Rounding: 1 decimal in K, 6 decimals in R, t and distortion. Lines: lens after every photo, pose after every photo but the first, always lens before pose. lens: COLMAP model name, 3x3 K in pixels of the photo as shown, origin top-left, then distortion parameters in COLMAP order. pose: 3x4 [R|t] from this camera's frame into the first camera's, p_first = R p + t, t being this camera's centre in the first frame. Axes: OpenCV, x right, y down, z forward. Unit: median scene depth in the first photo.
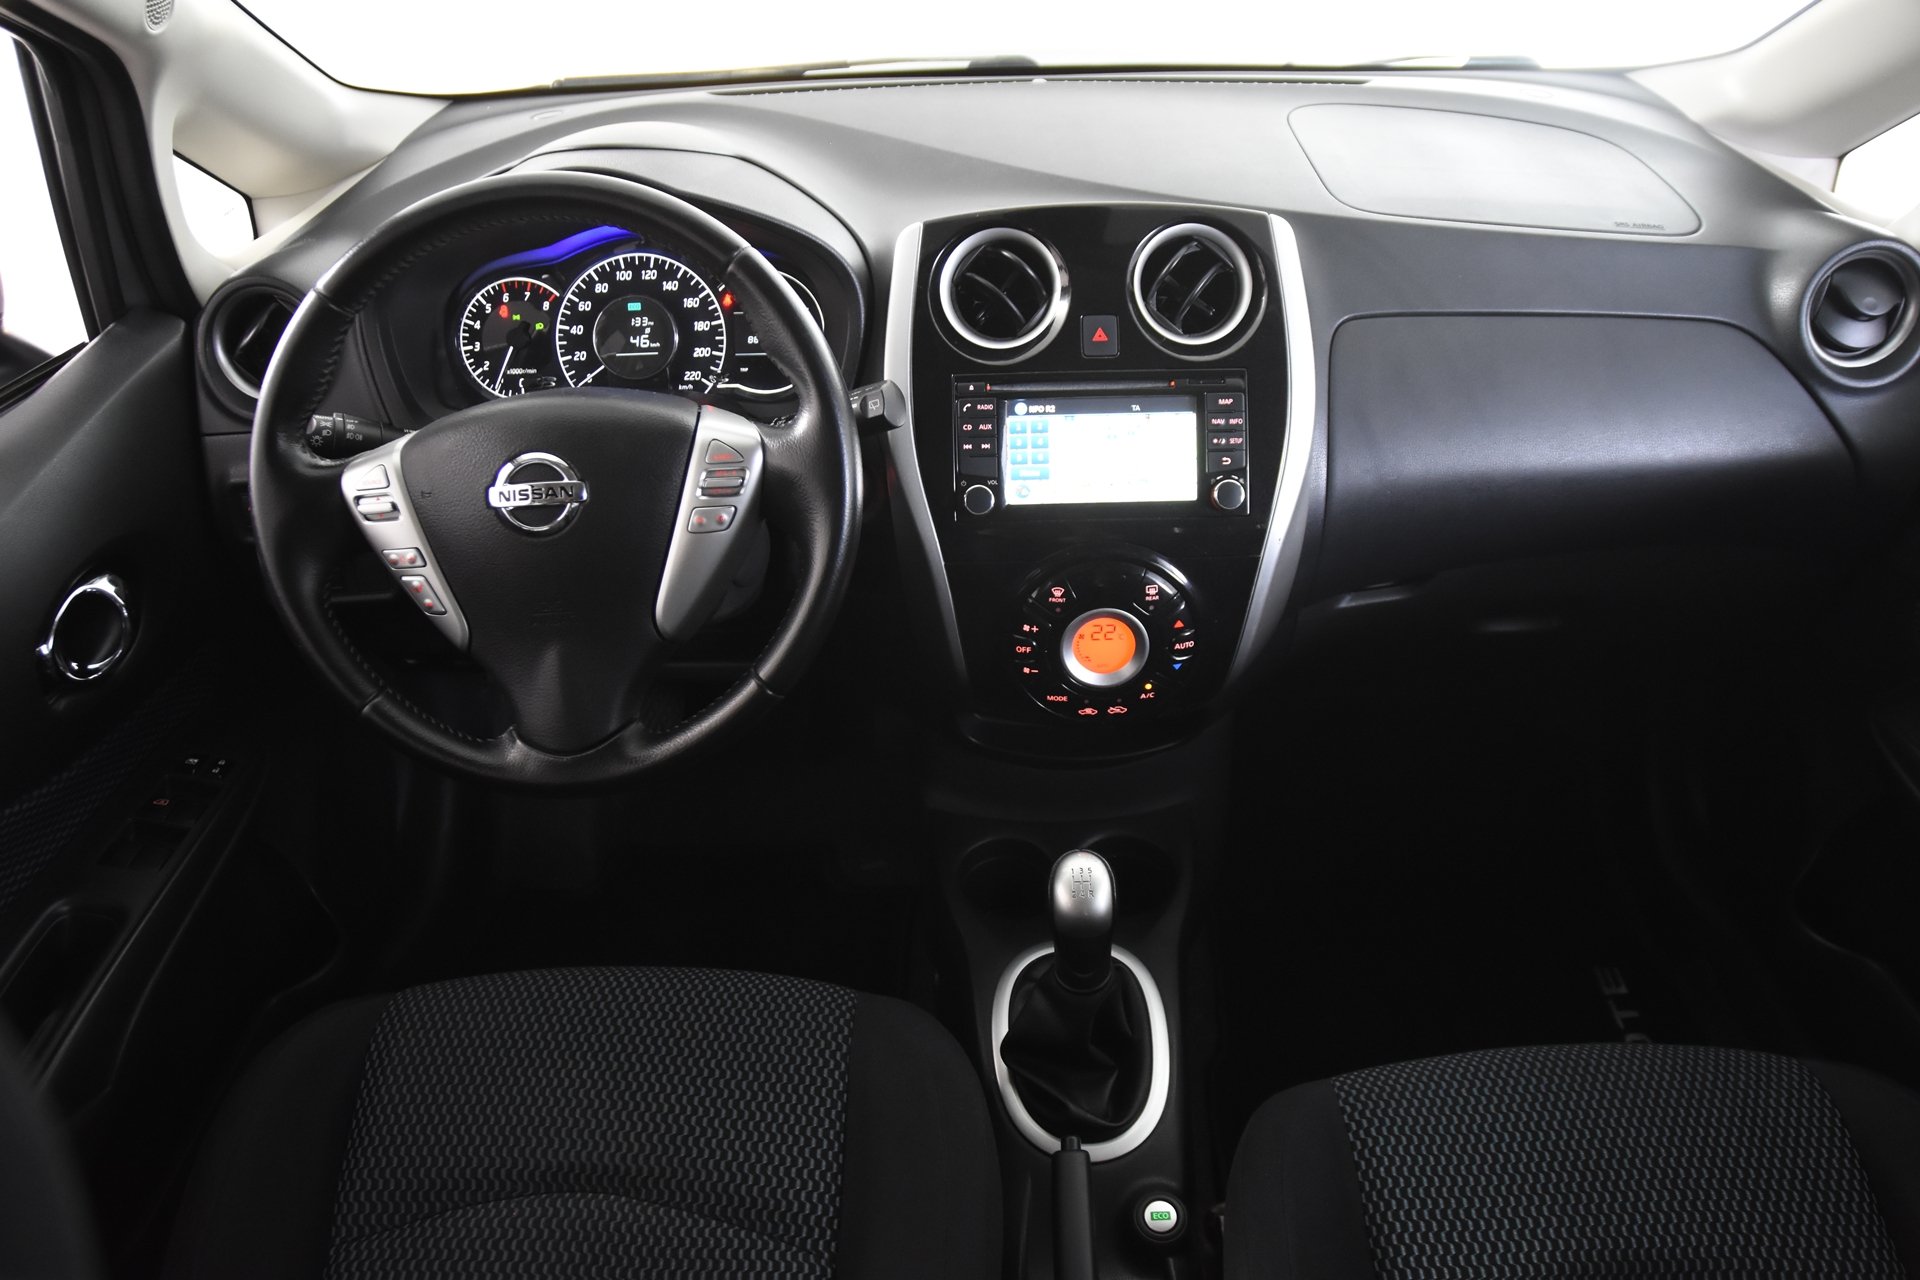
lens RADIAL K [[1464.3, 0, 960.9], [0, 1464.3, 636.9], [0, 0, 1]] dist [-0.108767, 0.050650]
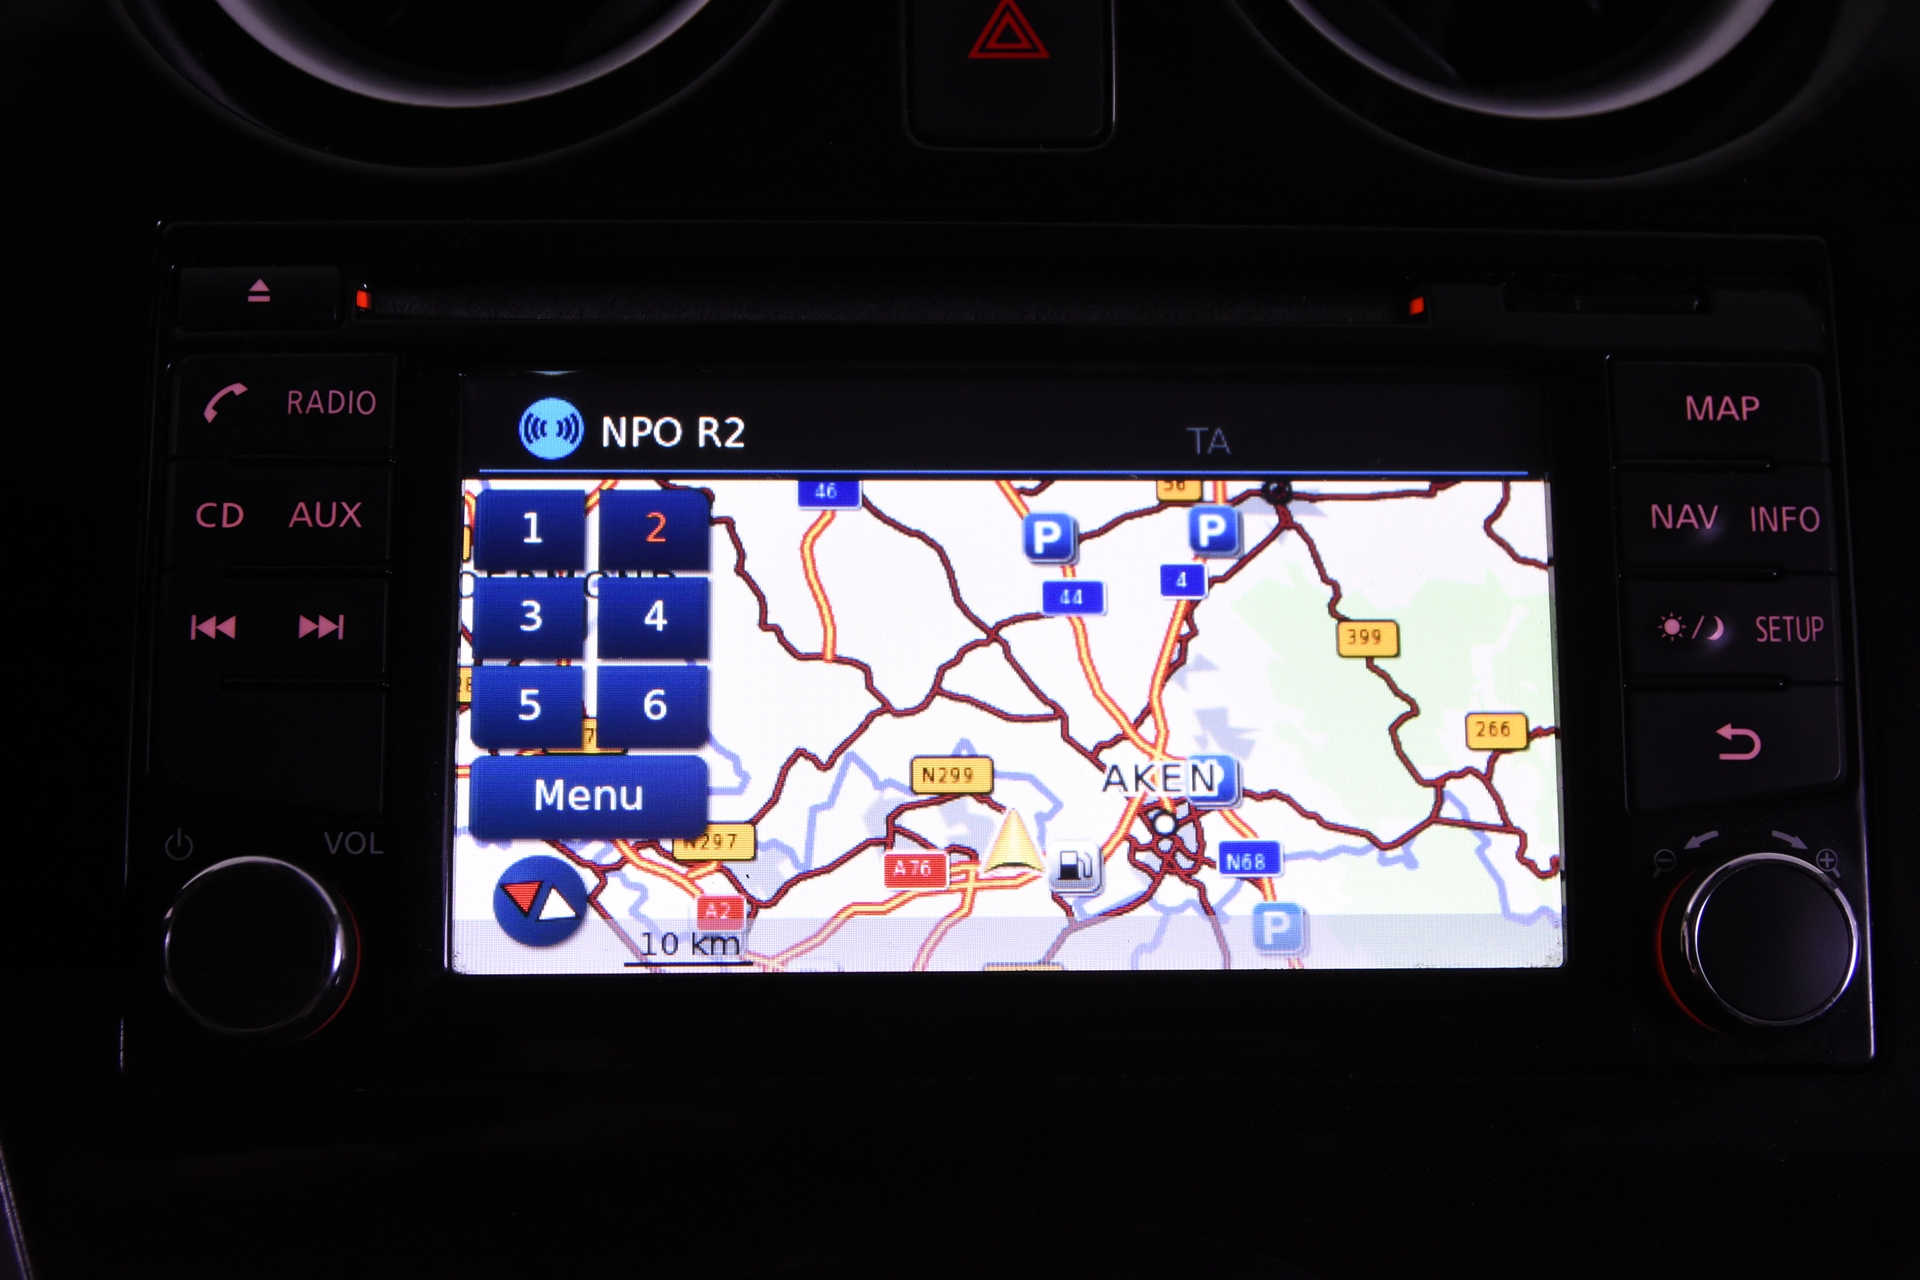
lens RADIAL K [[2609.5, 0, 966.1], [0, 2609.5, 643.4], [0, 0, 1]] dist [-0.010836, 0.000000]
pose [[0.997873, 0.026733, 0.059462, 0.070791], [-0.013014, 0.975385, -0.220122, -0.061553], [-0.063883, 0.218880, 0.973658, 0.681794]]
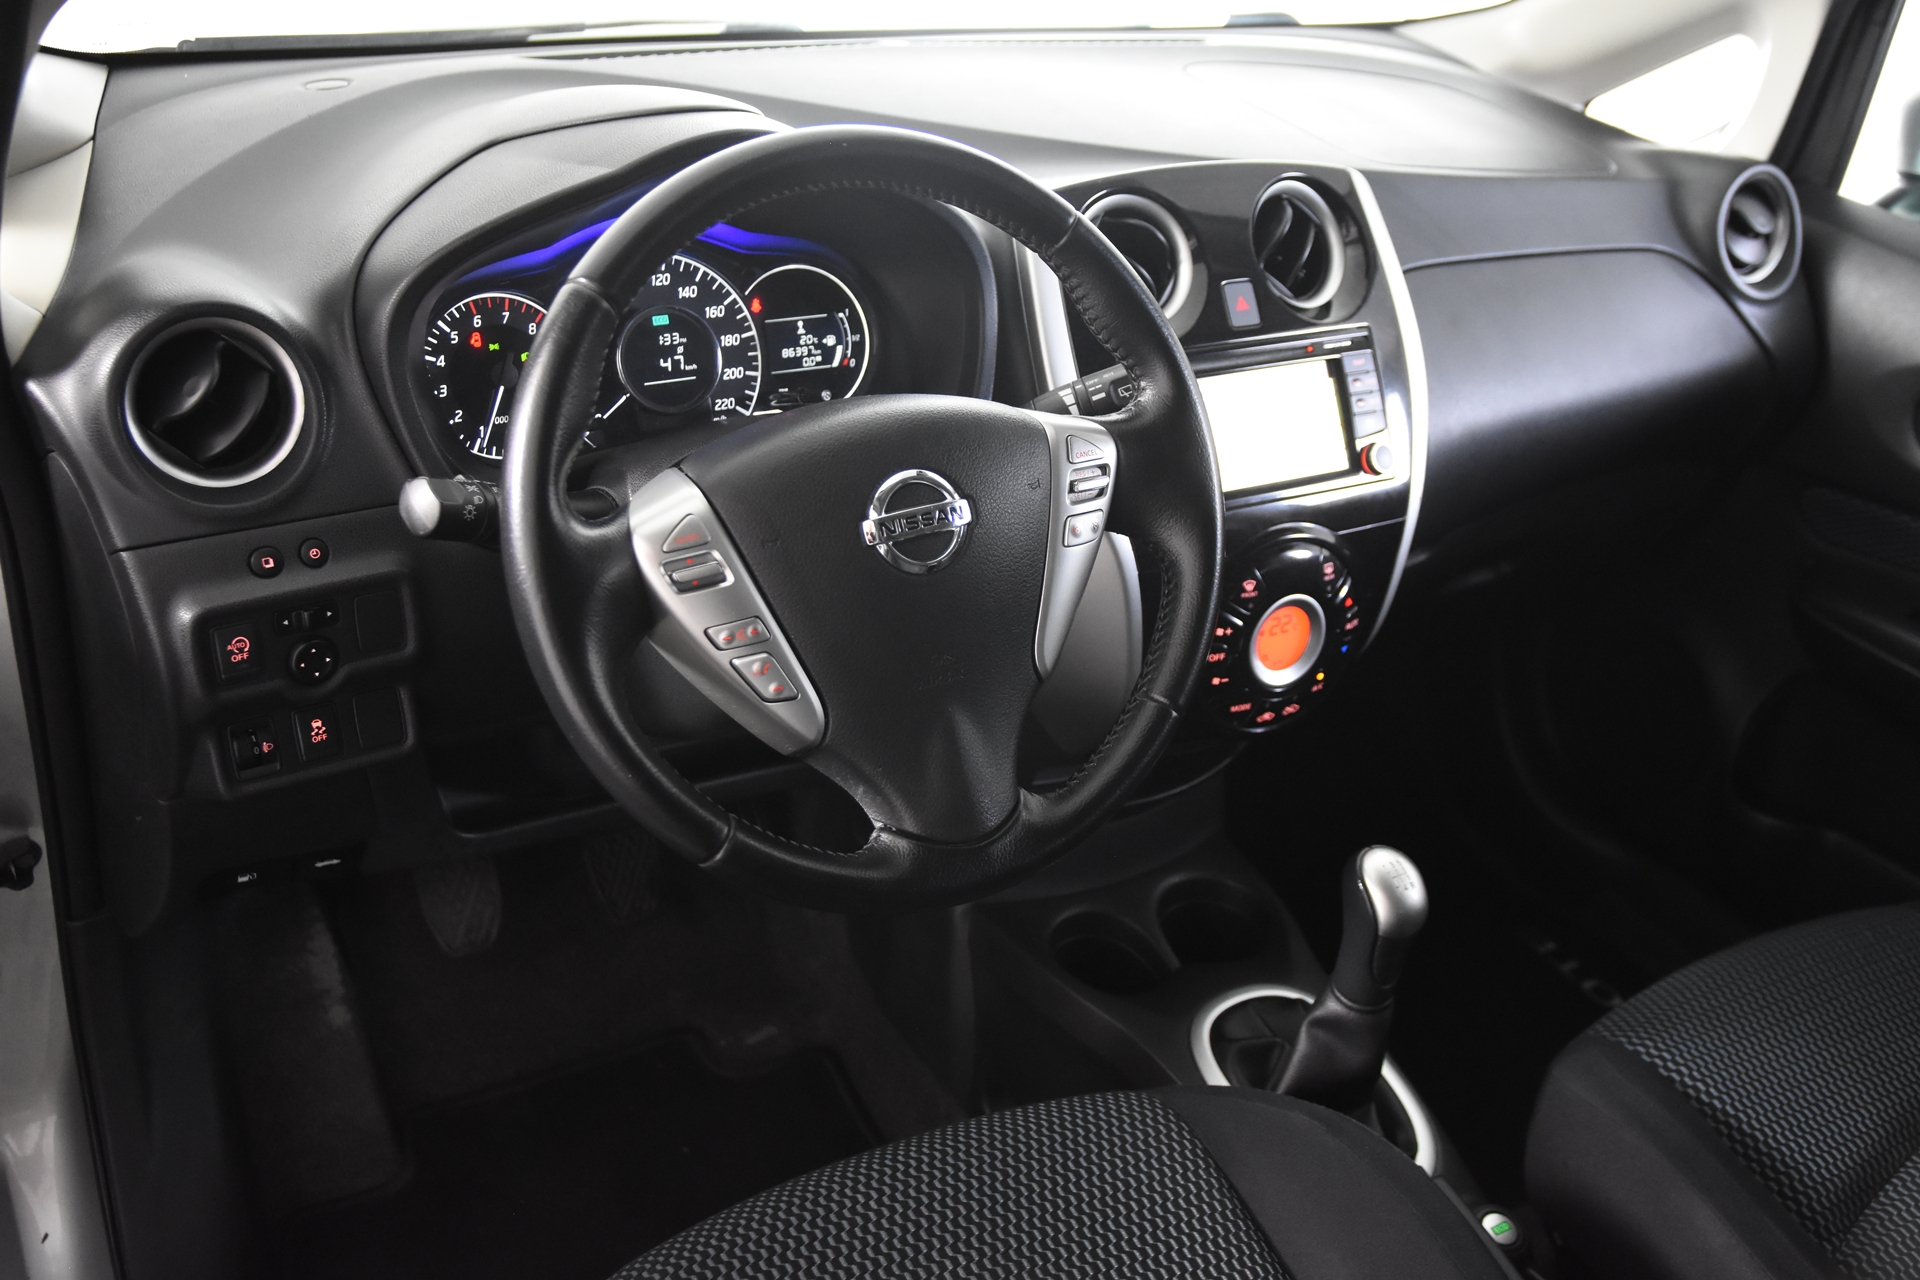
lens RADIAL K [[1869.5, 0, 972.0], [0, 1869.5, 631.0], [0, 0, 1]] dist [-0.007945, 0.000000]
pose [[0.851575, -0.158153, 0.499808, -0.649982], [0.200594, 0.979154, -0.031943, -0.000609], [-0.484337, 0.127460, 0.865547, 0.083453]]
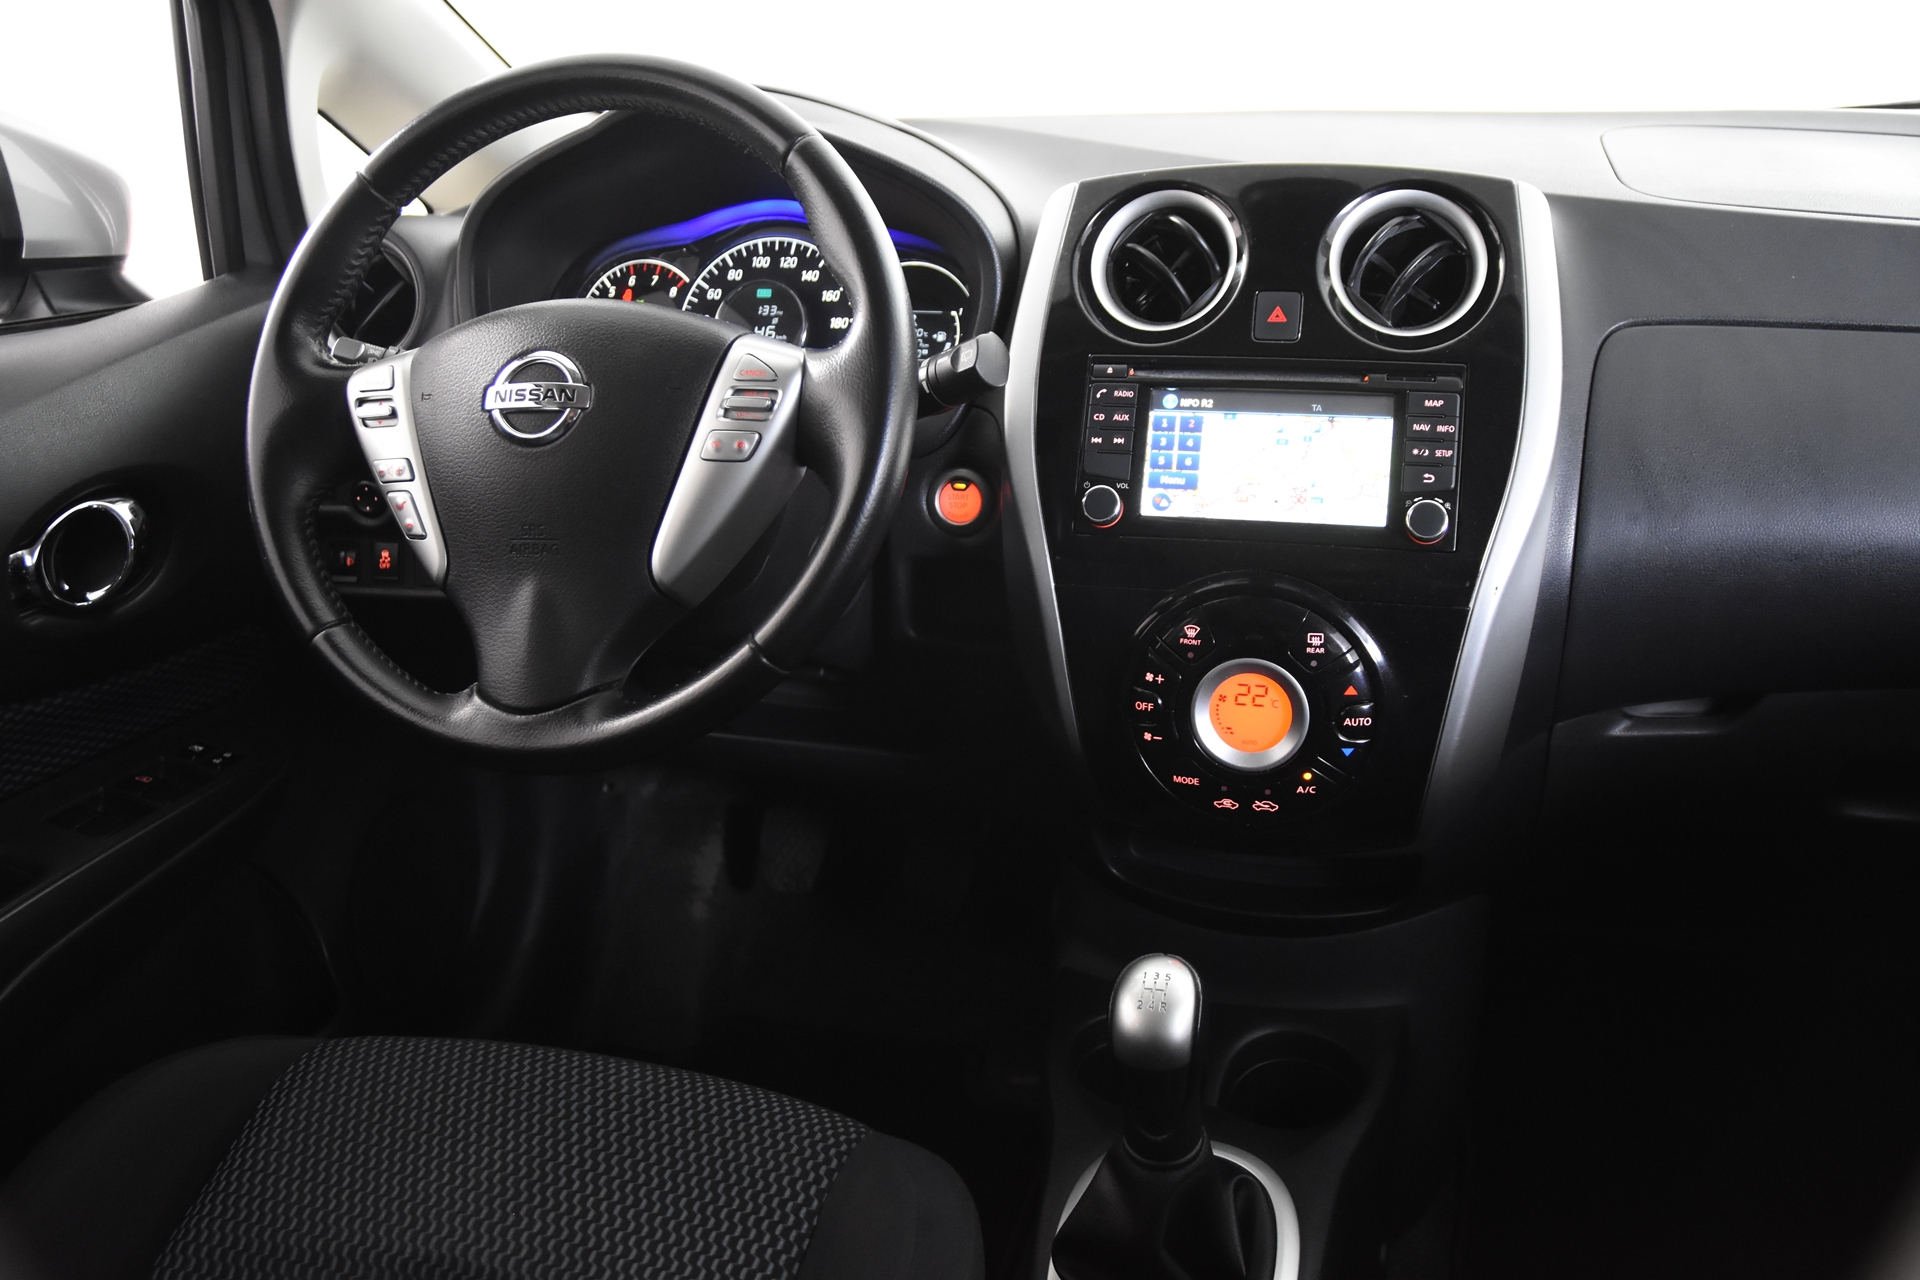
lens RADIAL K [[1693.9, 0, 954.4], [0, 1693.9, 636.1], [0, 0, 1]] dist [-0.088256, 0.090583]
pose [[0.962507, 0.090824, -0.255601, 0.170172], [-0.142322, 0.971254, -0.190815, 0.156170], [0.230923, 0.220038, 0.947765, 0.126486]]
